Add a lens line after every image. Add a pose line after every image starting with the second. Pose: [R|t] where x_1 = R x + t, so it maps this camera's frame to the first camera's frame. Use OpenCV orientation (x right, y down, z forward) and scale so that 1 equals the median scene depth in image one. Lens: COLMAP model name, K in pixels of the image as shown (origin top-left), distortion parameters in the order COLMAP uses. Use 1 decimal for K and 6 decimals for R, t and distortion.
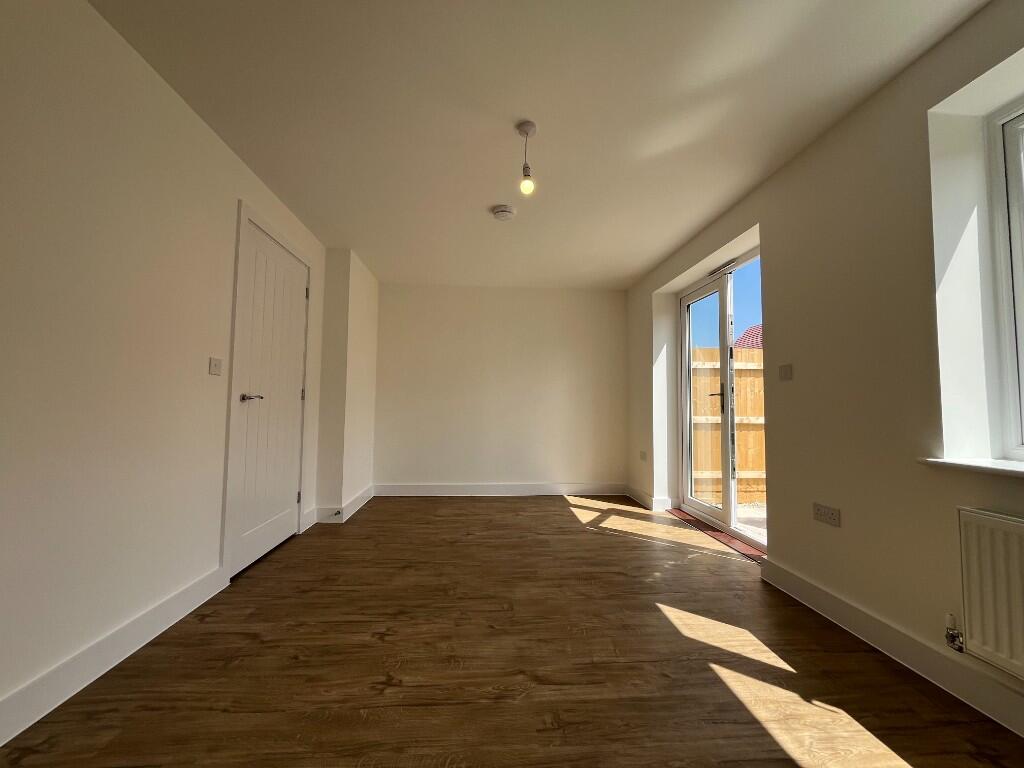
lens RADIAL K [[414.7, 0, 508.9], [0, 414.7, 381.0], [0, 0, 1]] dist [-0.001773, -0.000232]
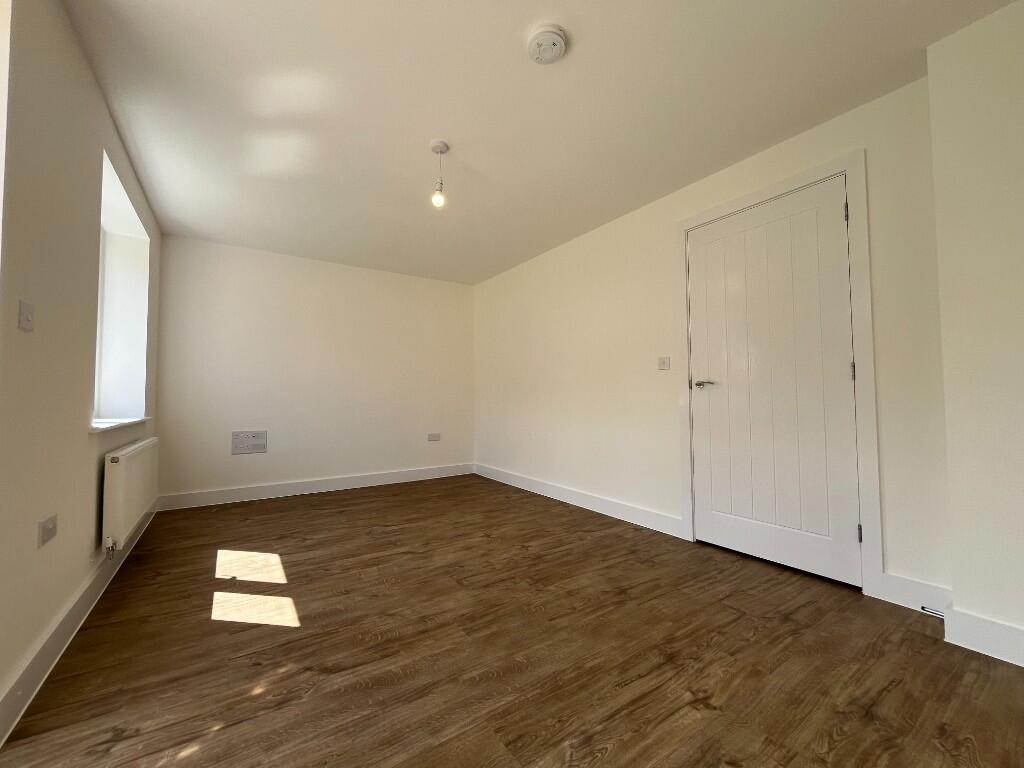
lens RADIAL K [[414.7, 0, 508.9], [0, 414.7, 381.0], [0, 0, 1]] dist [-0.001773, -0.000232]
pose [[-0.867726, -0.028720, -0.496212, 0.436900], [0.023792, 0.994785, -0.099181, 0.155594], [0.496472, -0.097868, -0.862518, 2.056246]]
